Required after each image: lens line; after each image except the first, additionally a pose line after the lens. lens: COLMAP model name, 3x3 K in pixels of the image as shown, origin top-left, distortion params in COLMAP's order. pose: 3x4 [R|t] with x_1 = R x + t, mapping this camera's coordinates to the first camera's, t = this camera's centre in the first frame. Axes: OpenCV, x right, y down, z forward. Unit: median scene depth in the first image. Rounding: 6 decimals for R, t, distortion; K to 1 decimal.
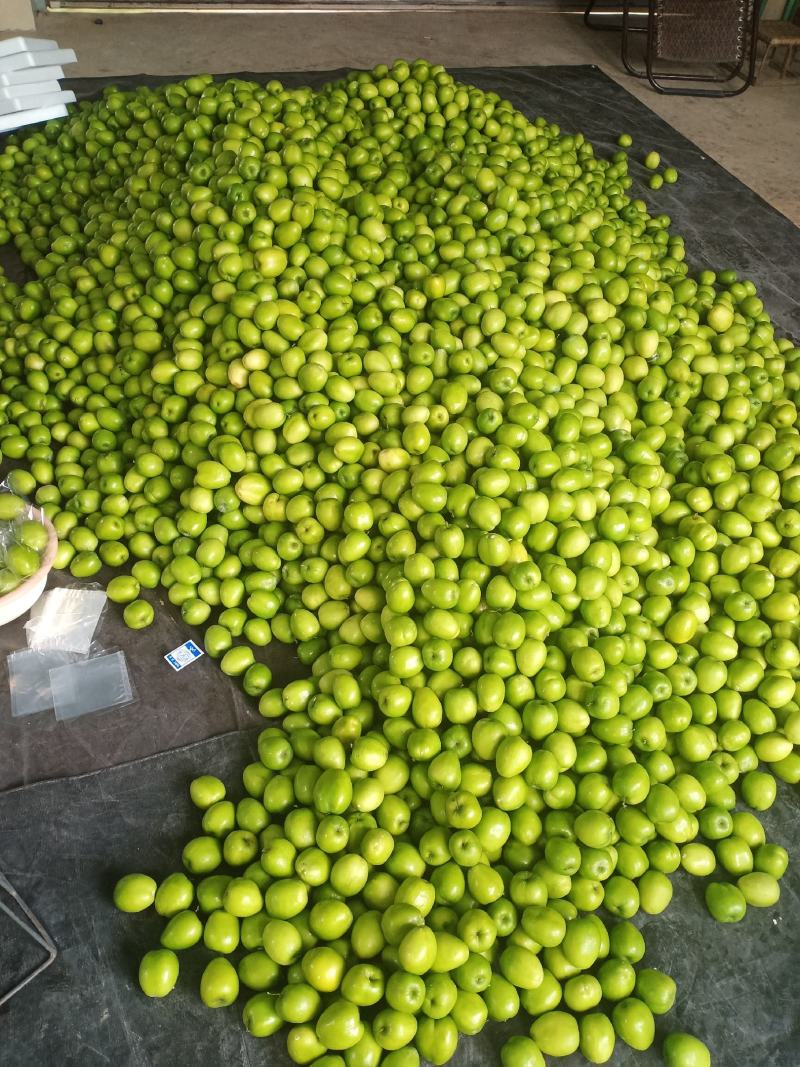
lens RADIAL K [[856.0, 0, 400.0], [0, 856.0, 533.5], [0, 0, 1]] dist [0.046675, -0.115647]
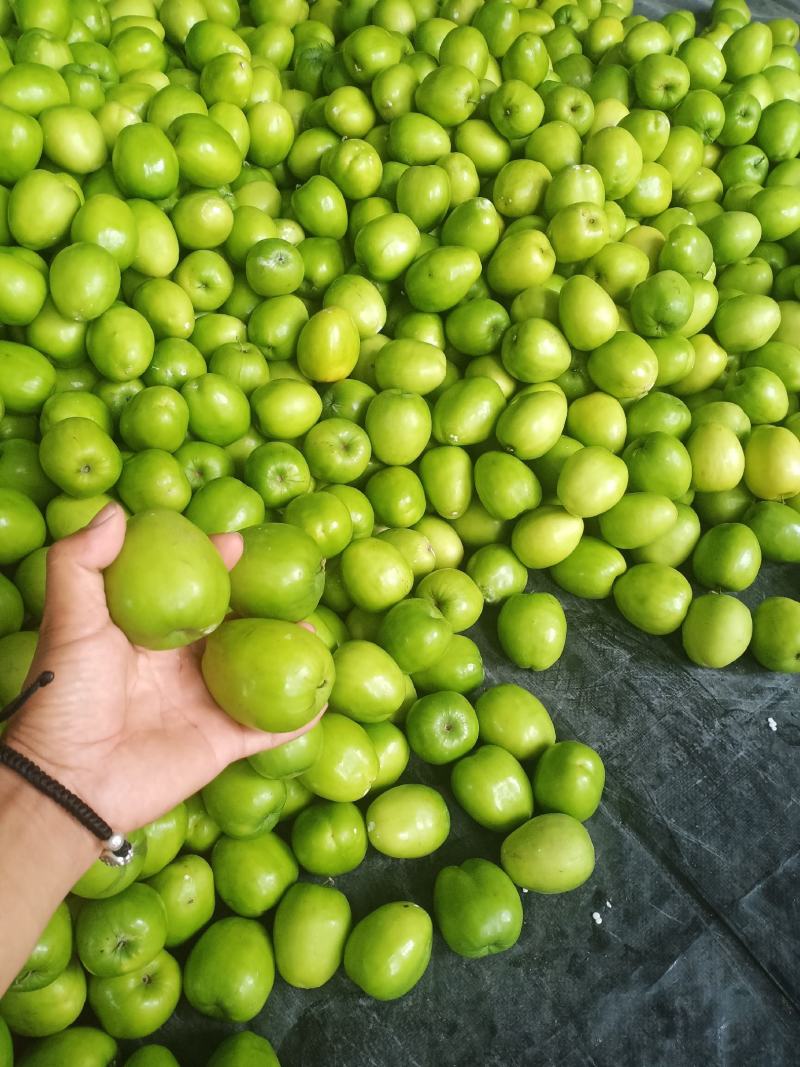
lens RADIAL K [[855.8, 0, 400.0], [0, 855.8, 533.5], [0, 0, 1]] dist [0.066948, -0.150023]
pose [[0.963982, -0.246186, 0.100659, 0.290228], [0.231431, 0.962915, 0.138688, 0.151858], [-0.131069, -0.110397, 0.985207, 0.506277]]
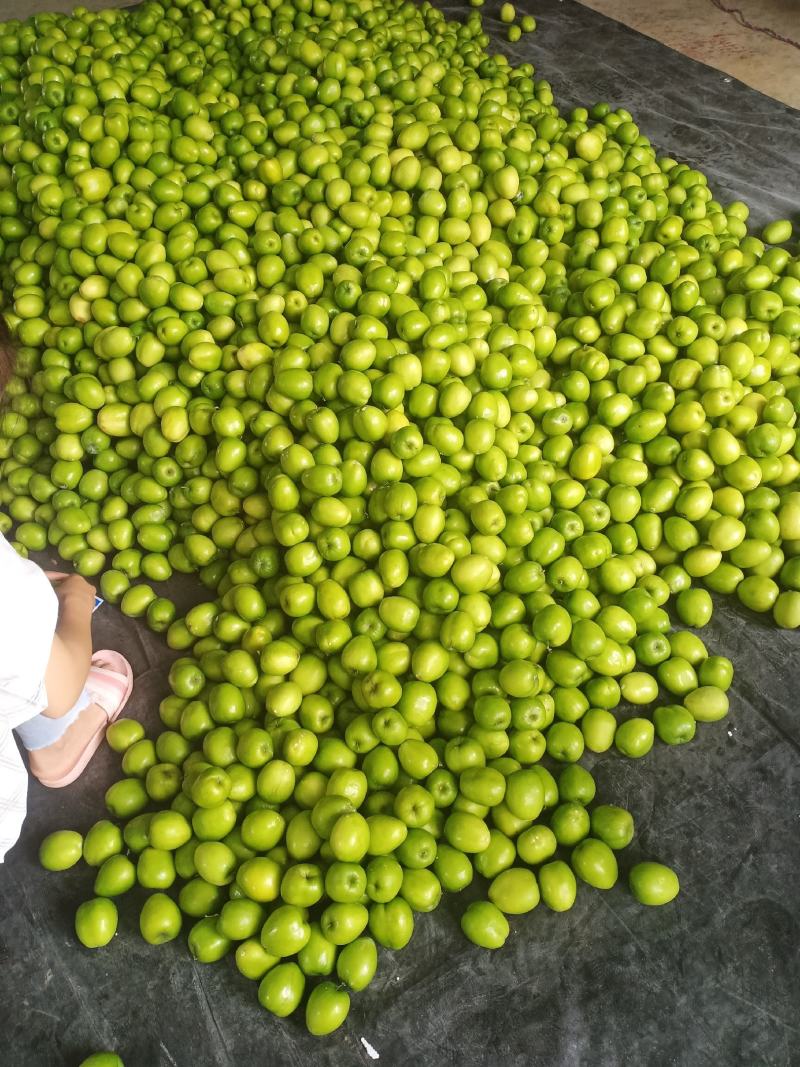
lens RADIAL K [[855.8, 0, 400.0], [0, 855.8, 533.5], [0, 0, 1]] dist [0.066948, -0.150023]
pose [[0.975156, -0.221521, 0.000414, 0.108655], [0.221077, 0.973315, 0.061509, 0.081976], [-0.014029, -0.059890, 0.998106, 0.052138]]
